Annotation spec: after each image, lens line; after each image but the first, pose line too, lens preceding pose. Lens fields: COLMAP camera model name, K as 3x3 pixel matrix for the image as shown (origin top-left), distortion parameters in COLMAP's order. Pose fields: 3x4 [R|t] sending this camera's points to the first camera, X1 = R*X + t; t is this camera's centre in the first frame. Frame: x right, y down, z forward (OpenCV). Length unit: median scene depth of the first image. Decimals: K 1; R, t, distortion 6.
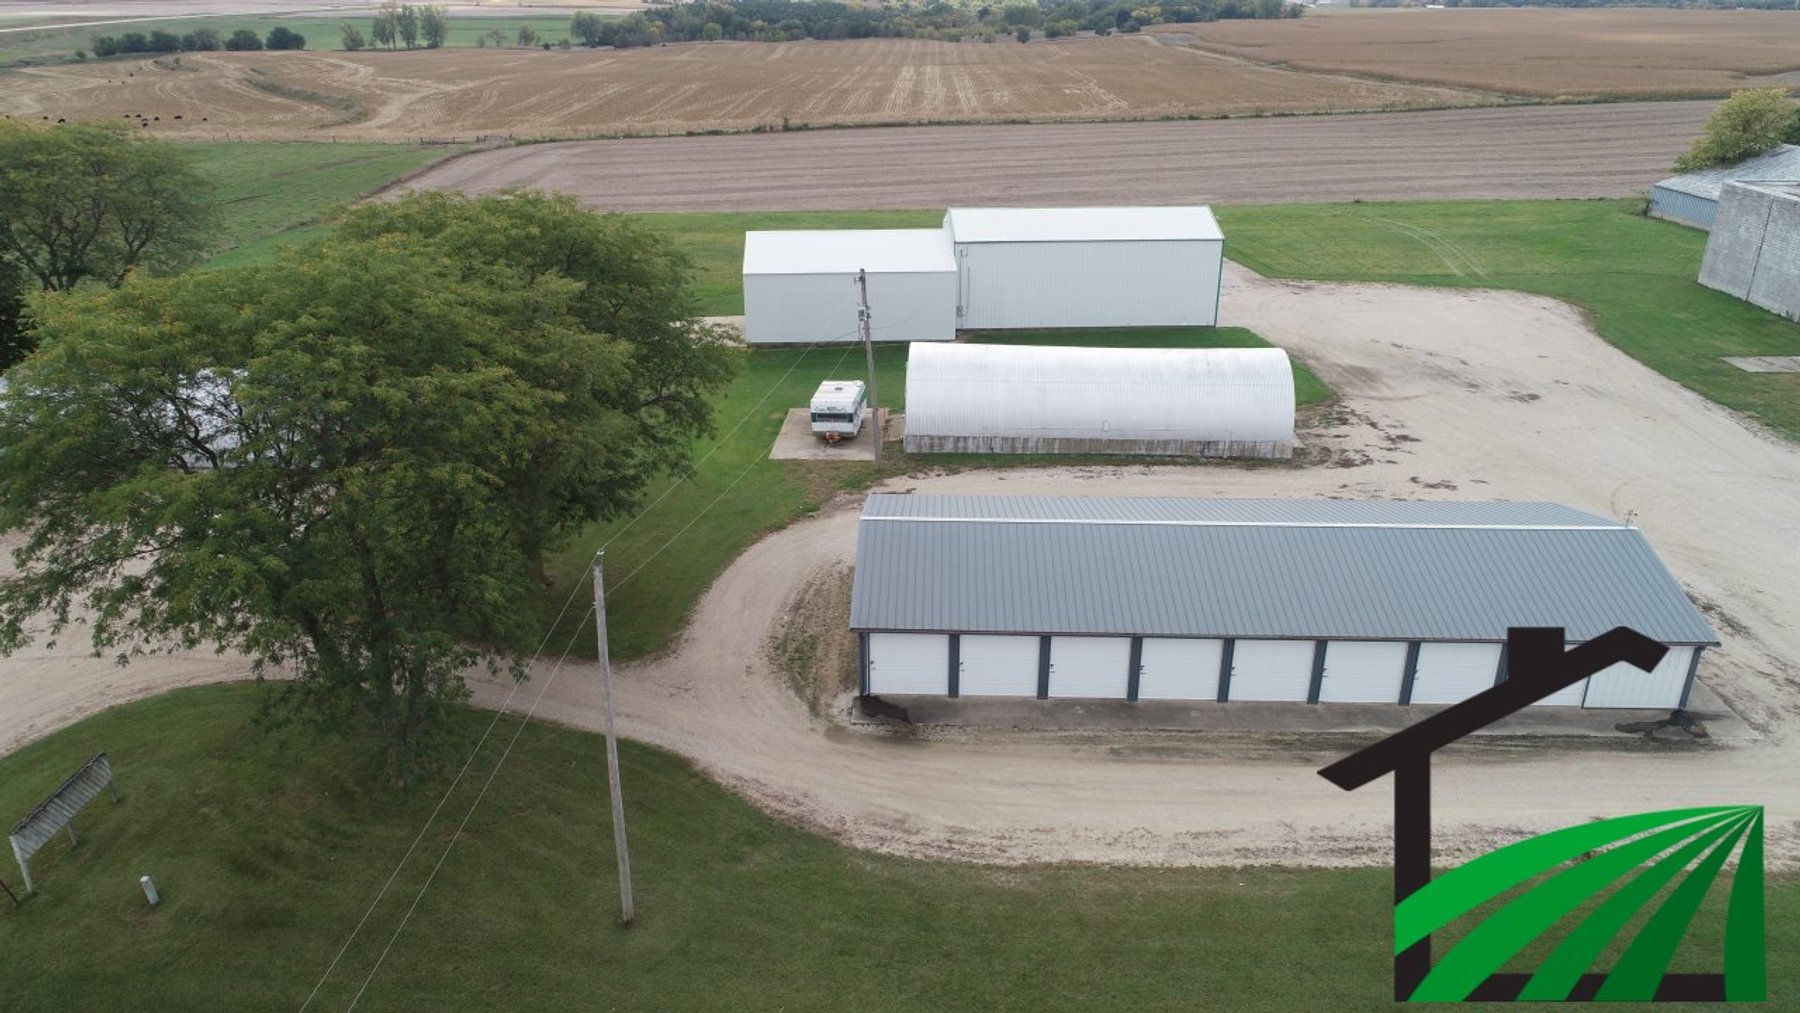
lens RADIAL K [[1217.5, 0, 901.7], [0, 1217.5, 505.9], [0, 0, 1]] dist [-0.000215, 0.001700]
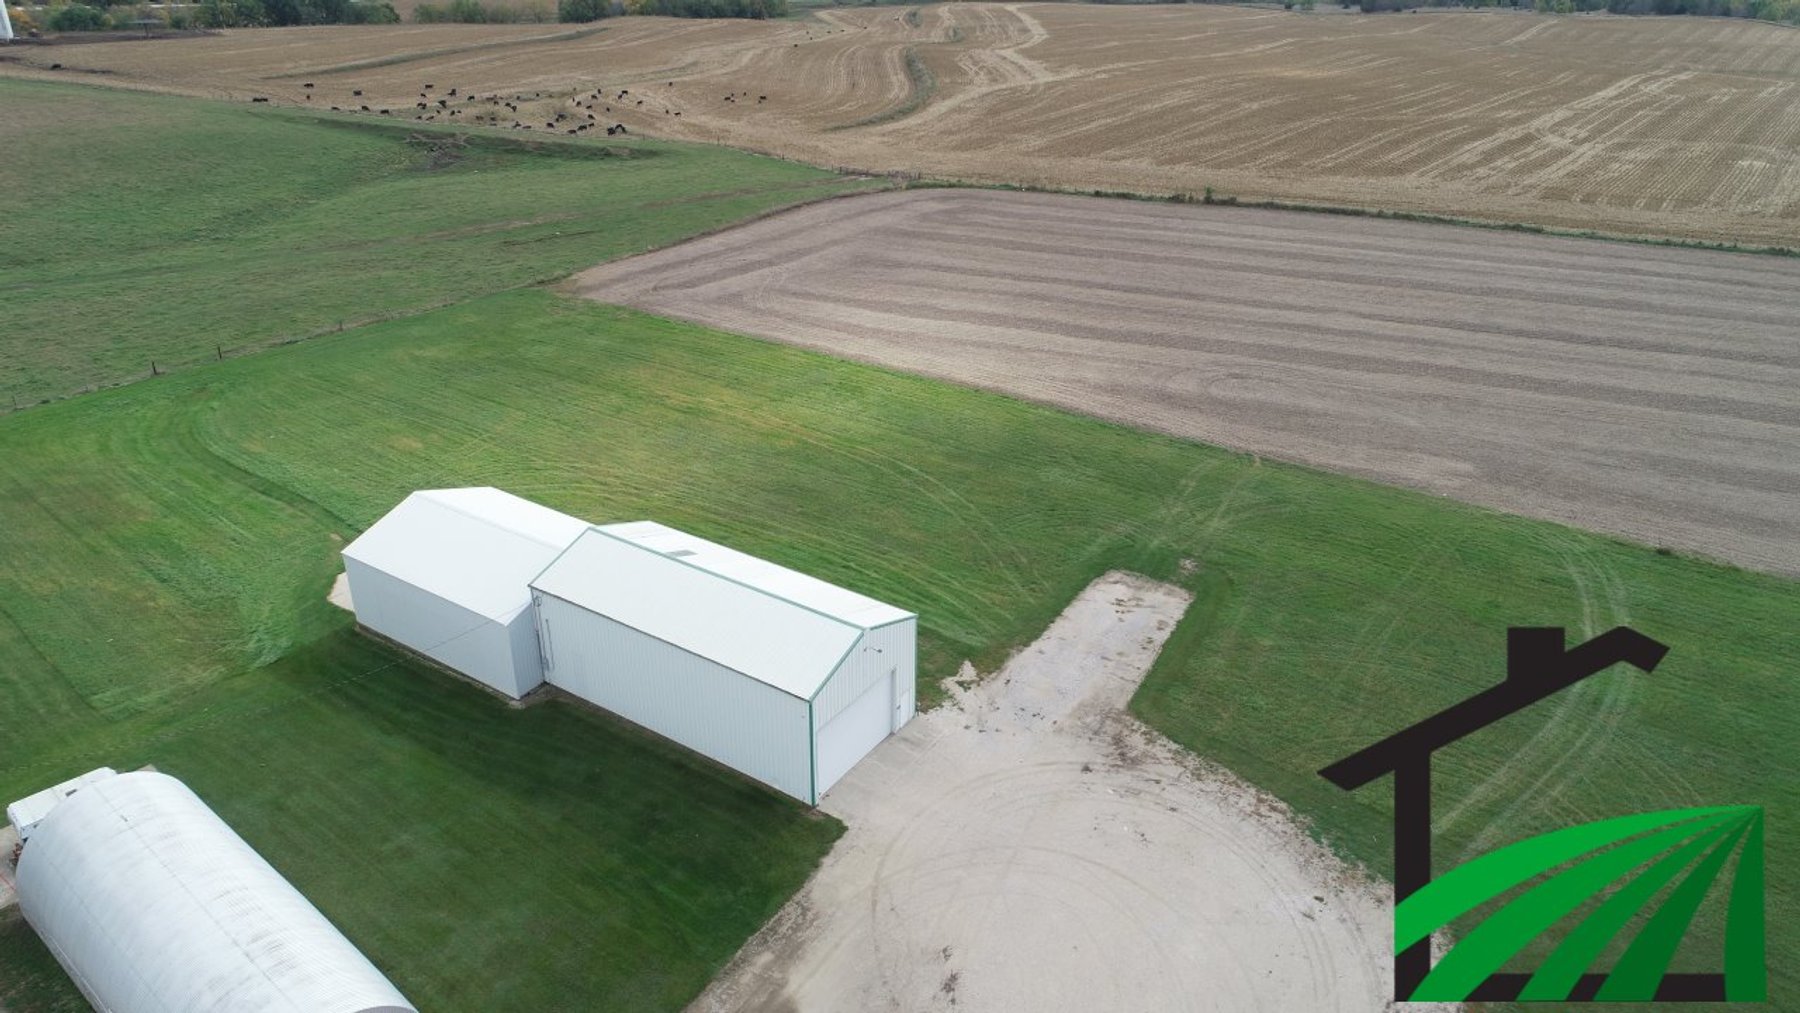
lens RADIAL K [[1217.5, 0, 900.0], [0, 1217.5, 509.7], [0, 0, 1]] dist [-0.000215, 0.001700]
pose [[0.795346, 0.269241, -0.543079, 0.631864], [-0.238766, 0.962660, 0.127579, -0.408605], [0.557150, 0.028199, 0.829933, 0.471187]]
